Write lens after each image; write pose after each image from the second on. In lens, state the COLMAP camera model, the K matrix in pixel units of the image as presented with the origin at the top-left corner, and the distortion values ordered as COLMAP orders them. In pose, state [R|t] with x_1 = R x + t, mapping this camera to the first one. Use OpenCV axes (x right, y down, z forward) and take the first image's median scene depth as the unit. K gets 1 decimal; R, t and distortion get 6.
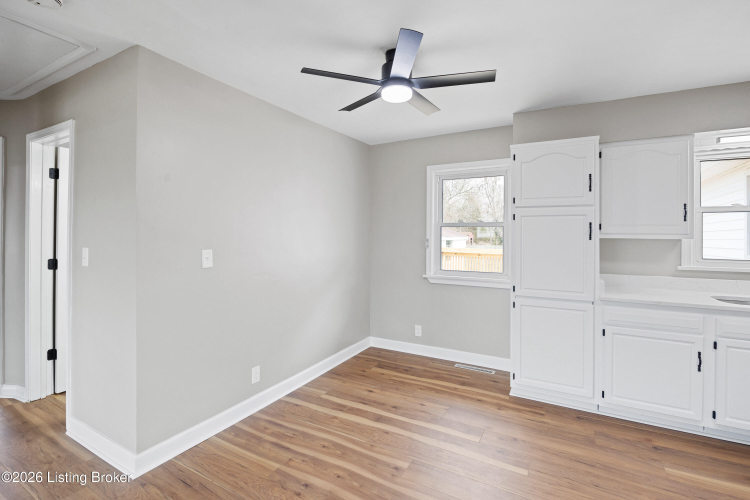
lens RADIAL K [[336.4, 0, 372.5], [0, 336.4, 246.2], [0, 0, 1]] dist [-0.019228, -0.000042]
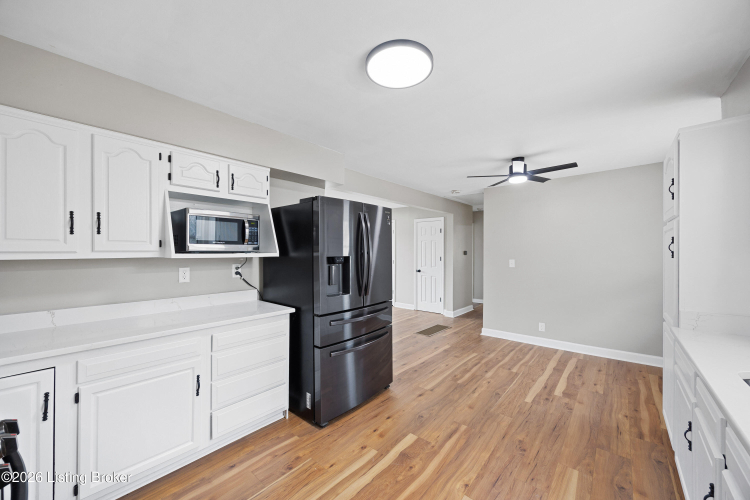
lens RADIAL K [[299.7, 0, 380.4], [0, 299.7, 253.3], [0, 0, 1]] dist [0.000432, 0.000182]
pose [[-0.192581, -0.014104, -0.981180, 1.698182], [-0.025940, 0.999620, -0.009278, 0.008710], [0.980938, 0.023666, -0.192874, 0.483784]]
